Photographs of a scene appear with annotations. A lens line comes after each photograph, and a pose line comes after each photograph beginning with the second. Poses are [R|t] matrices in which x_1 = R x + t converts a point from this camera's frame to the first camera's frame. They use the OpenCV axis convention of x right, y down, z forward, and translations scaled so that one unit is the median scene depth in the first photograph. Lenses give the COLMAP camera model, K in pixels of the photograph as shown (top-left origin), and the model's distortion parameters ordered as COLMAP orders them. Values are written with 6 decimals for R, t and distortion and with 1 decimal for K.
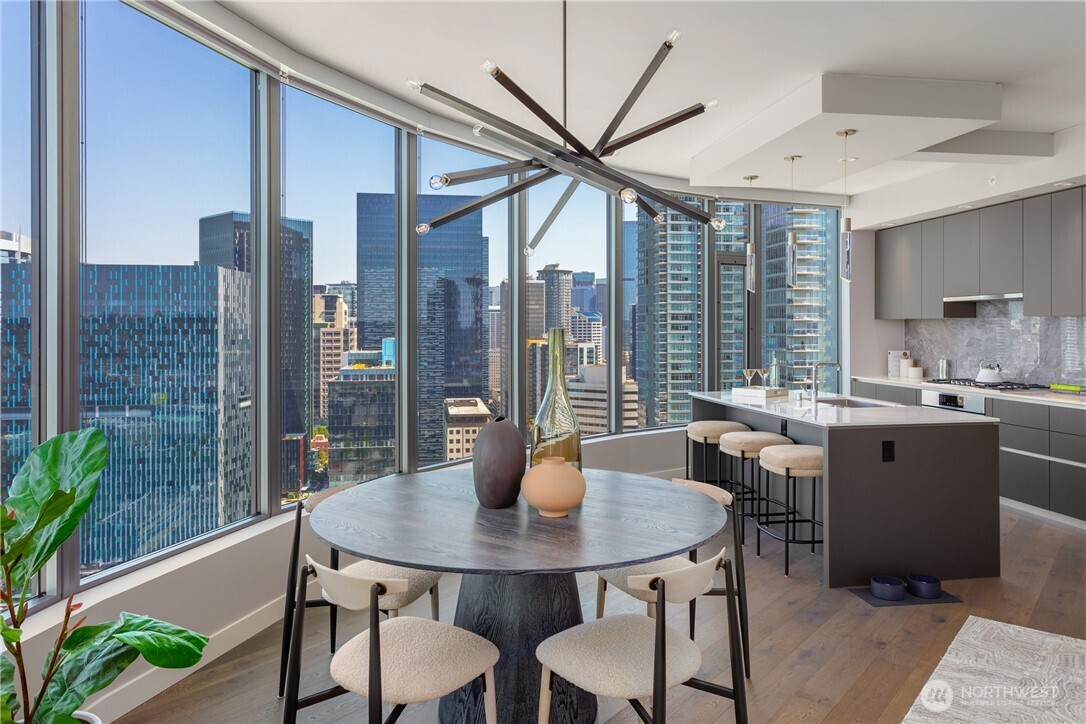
lens RADIAL K [[752.0, 0, 526.4], [0, 752.0, 338.1], [0, 0, 1]] dist [0.008415, 0.001955]
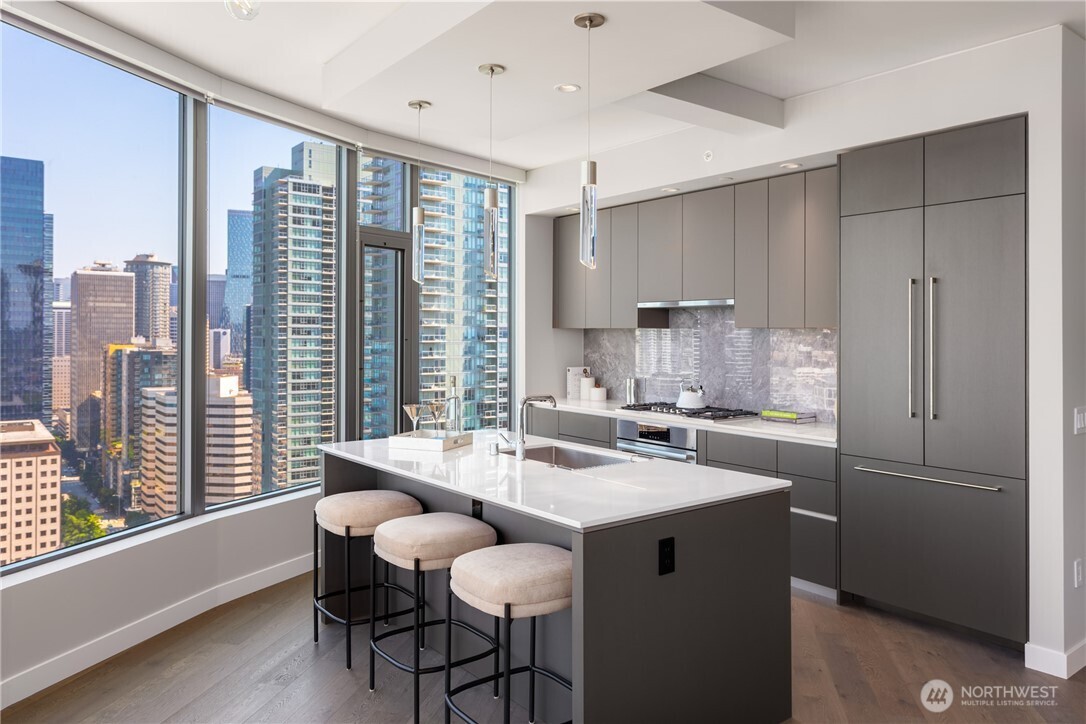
lens RADIAL K [[778.2, 0, 540.8], [0, 778.2, 337.9], [0, 0, 1]] dist [-0.001445, 0.002918]
pose [[0.877878, 0.006805, 0.478836, 0.009514], [-0.003824, 0.999967, -0.007200, -0.001445], [-0.478869, 0.004490, 0.877875, 0.047887]]
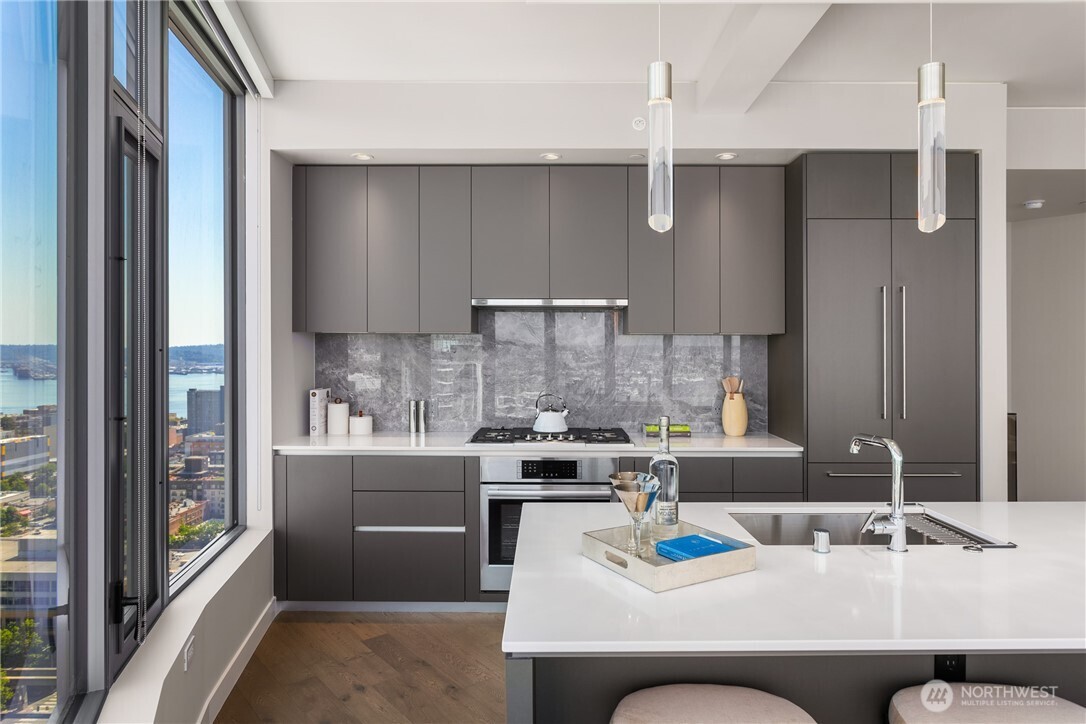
lens RADIAL K [[702.9, 0, 543.0], [0, 702.9, 362.0], [0, 0, 1]] dist [-0.001393, -0.000346]
pose [[0.149045, -0.017791, 0.988670, 0.000477], [0.009279, 0.999819, 0.016592, -0.001779], [-0.988787, 0.006700, 0.149184, 0.128888]]
